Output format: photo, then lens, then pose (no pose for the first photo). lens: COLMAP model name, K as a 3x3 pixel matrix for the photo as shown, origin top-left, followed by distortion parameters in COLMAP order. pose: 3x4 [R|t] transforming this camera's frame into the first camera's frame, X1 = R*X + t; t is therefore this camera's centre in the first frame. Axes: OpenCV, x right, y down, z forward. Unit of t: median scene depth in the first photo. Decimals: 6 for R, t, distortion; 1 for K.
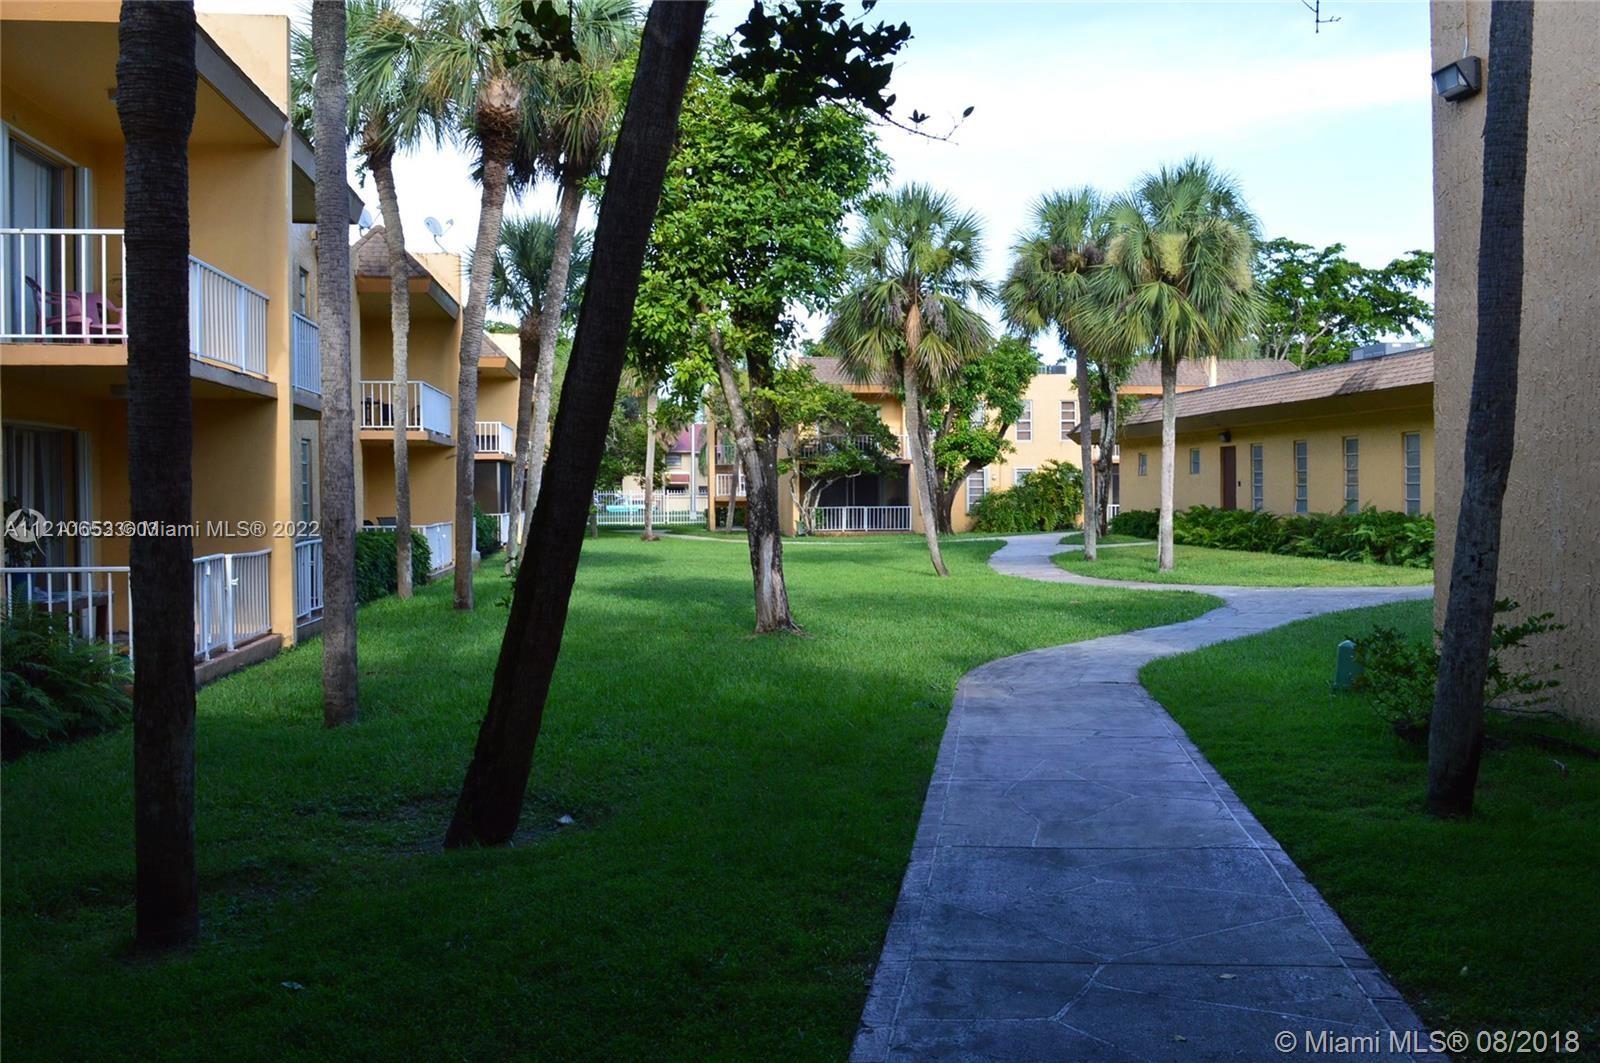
lens RADIAL K [[1661.3, 0, 798.6], [0, 1661.3, 531.9], [0, 0, 1]] dist [-0.011482, 0.000000]
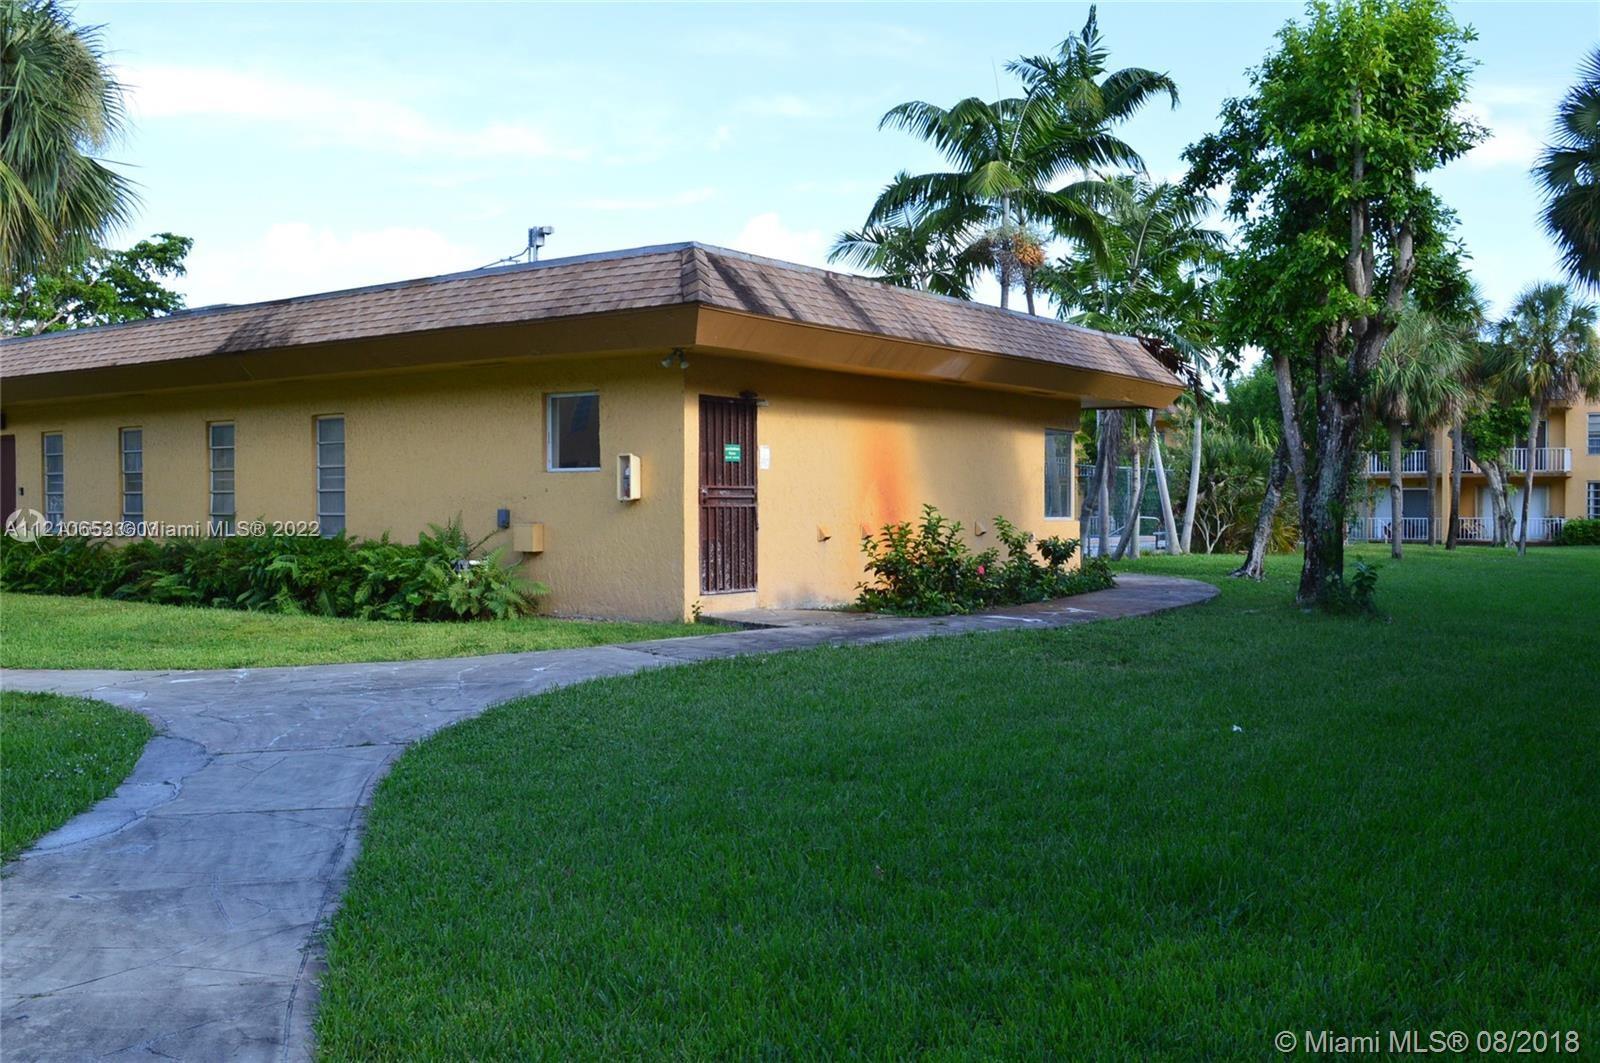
lens RADIAL K [[1661.3, 0, 796.9], [0, 1661.3, 536.4], [0, 0, 1]] dist [-0.011482, 0.000000]
pose [[0.731329, -0.007783, 0.681981, 0.042454], [0.013658, 0.999901, -0.003236, -0.005126], [-0.681888, 0.011681, 0.731363, 0.338737]]
